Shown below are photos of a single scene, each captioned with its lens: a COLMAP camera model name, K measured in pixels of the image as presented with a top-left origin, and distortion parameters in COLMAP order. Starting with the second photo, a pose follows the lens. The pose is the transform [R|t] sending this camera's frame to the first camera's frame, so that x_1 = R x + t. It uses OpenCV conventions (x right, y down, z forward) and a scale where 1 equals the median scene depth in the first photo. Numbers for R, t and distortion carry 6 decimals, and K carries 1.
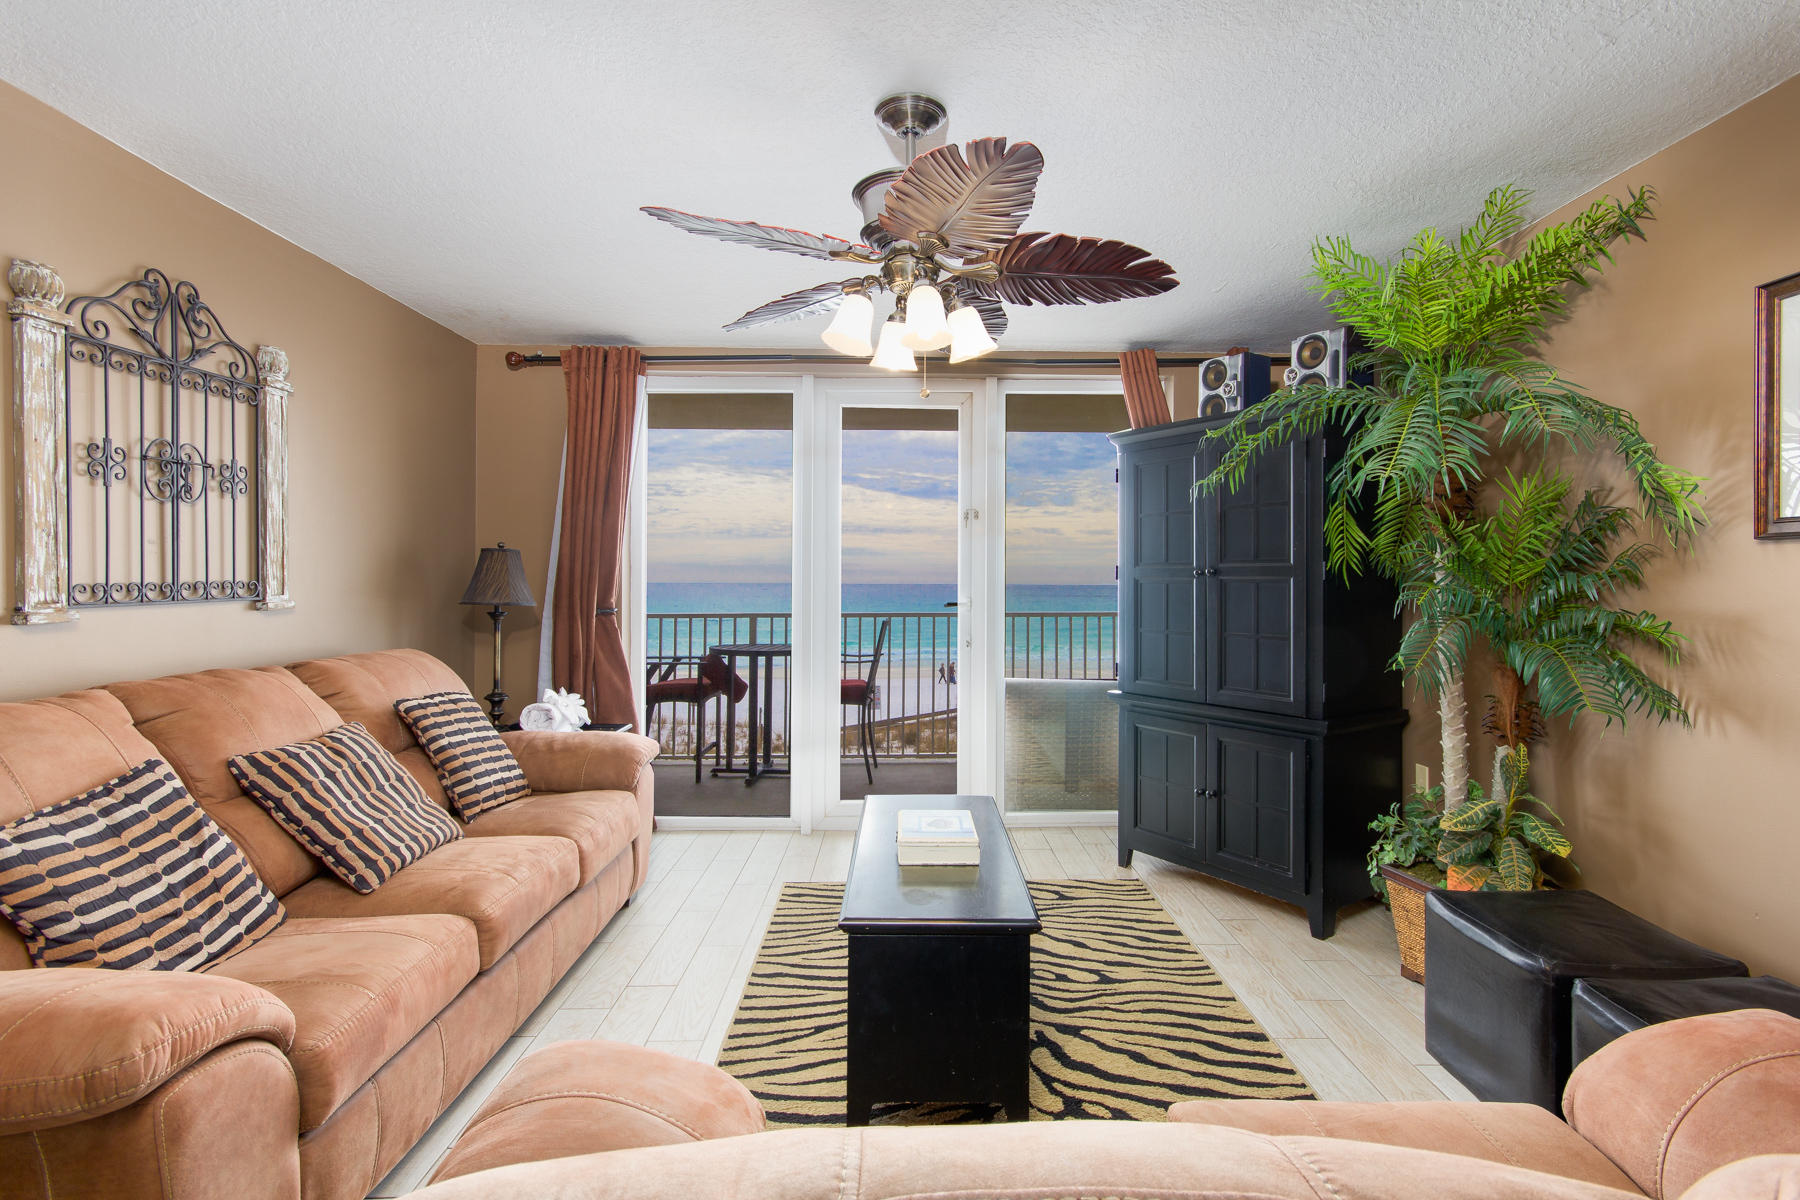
lens RADIAL K [[835.6, 0, 908.2], [0, 835.6, 574.5], [0, 0, 1]] dist [-0.010552, 0.001155]
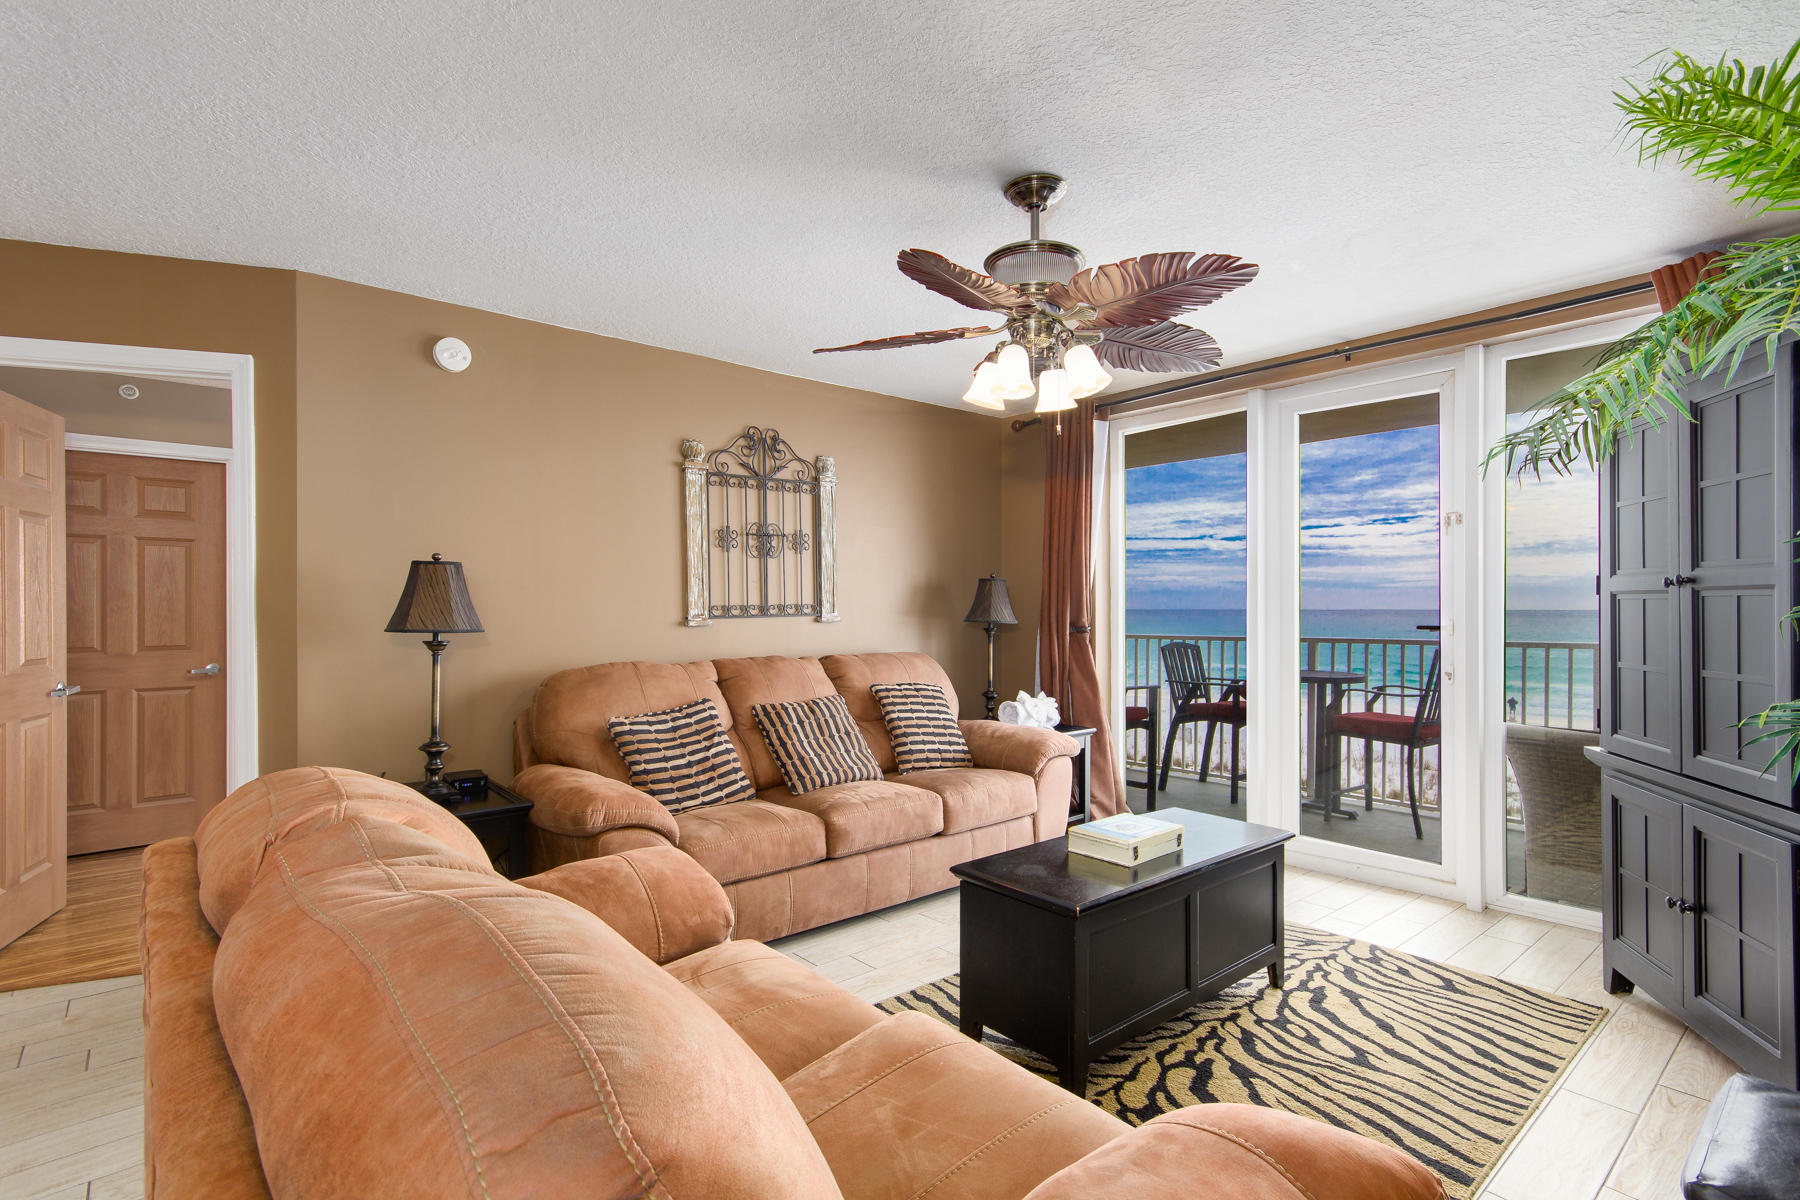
lens RADIAL K [[854.4, 0, 895.5], [0, 854.4, 603.9], [0, 0, 1]] dist [-0.007628, -0.000617]
pose [[0.632740, -0.008595, -0.774317, 0.672511], [0.009853, 0.999947, -0.003049, 0.016257], [0.774302, -0.005700, 0.632791, 0.087981]]
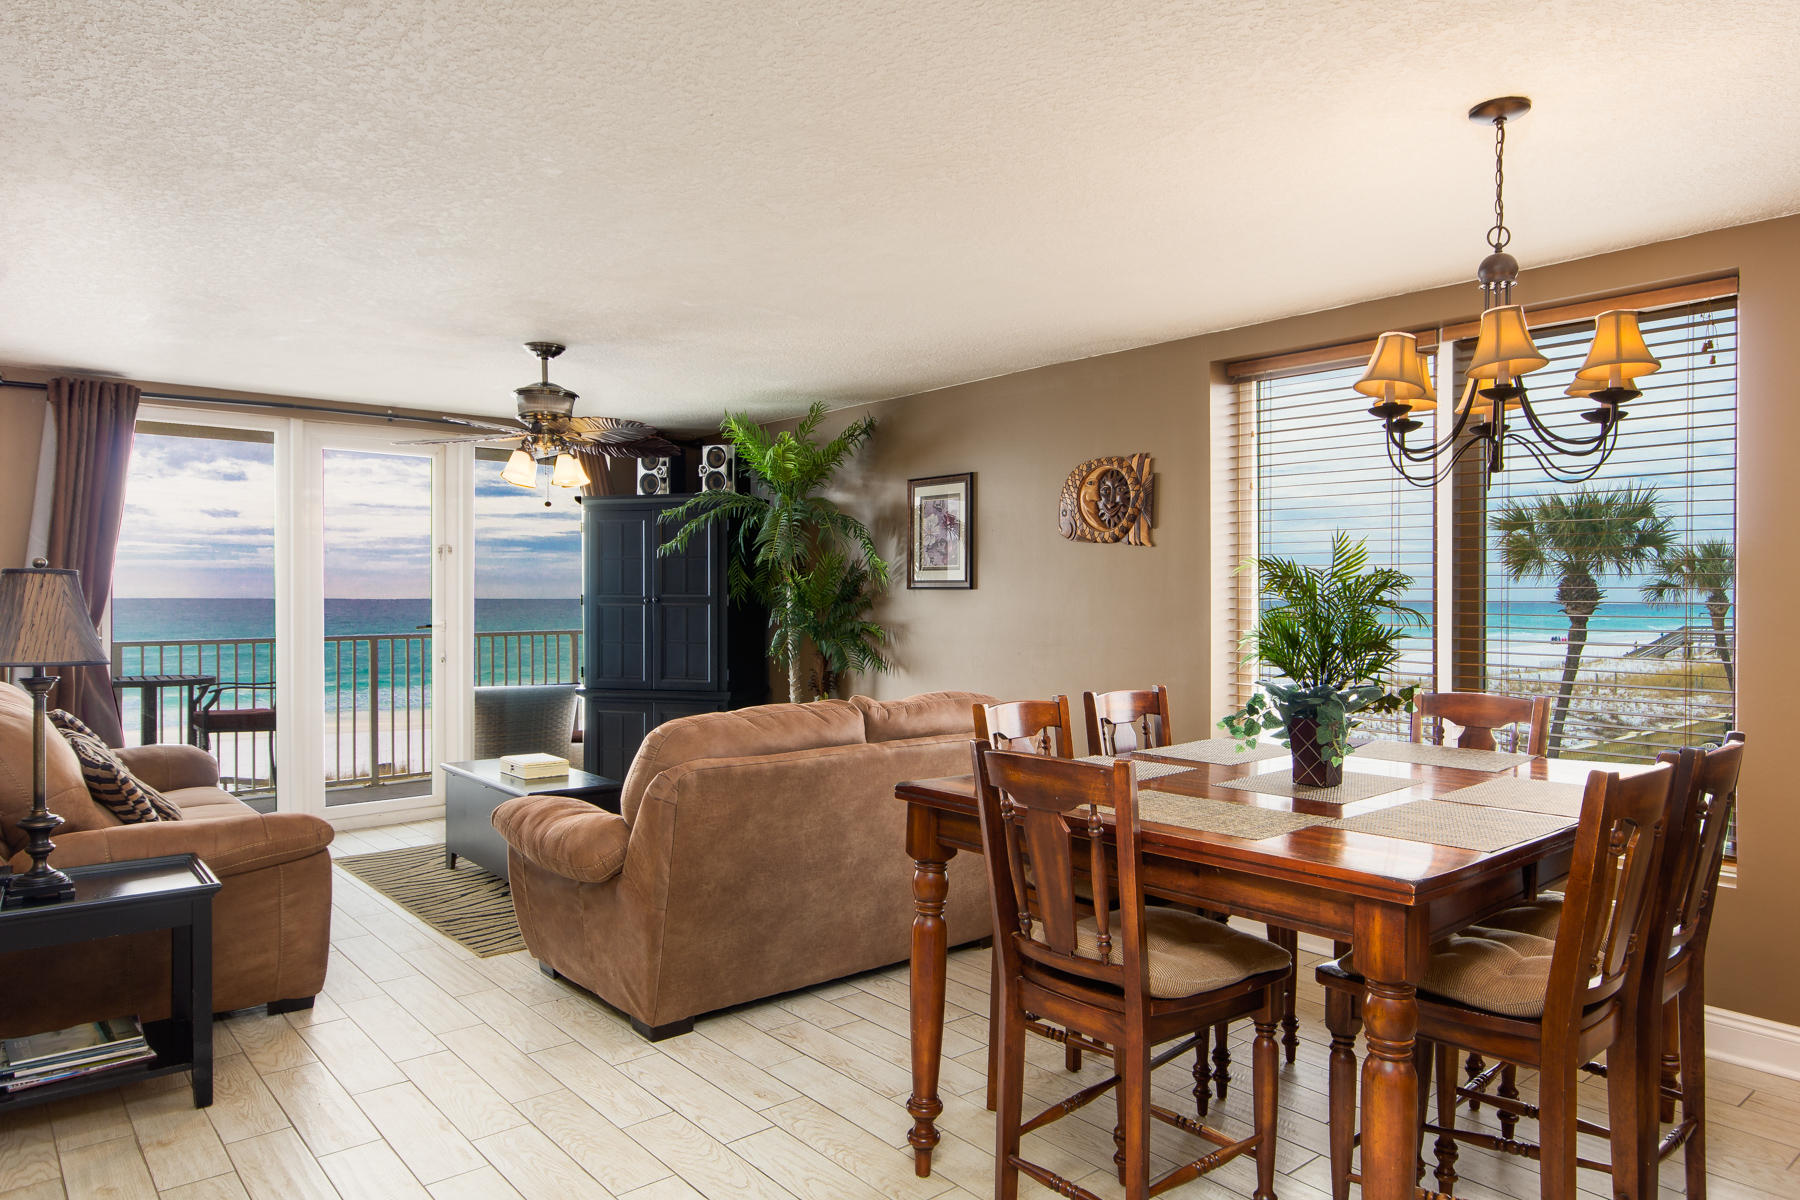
lens RADIAL K [[1144.3, 0, 900.0], [0, 1144.3, 600.0], [0, 0, 1]] dist [-0.001706, -0.000450]
pose [[0.770882, -0.004216, 0.636964, -0.812386], [-0.003067, 0.999942, 0.010331, -0.035448], [-0.636971, -0.009917, 0.770824, -1.145731]]
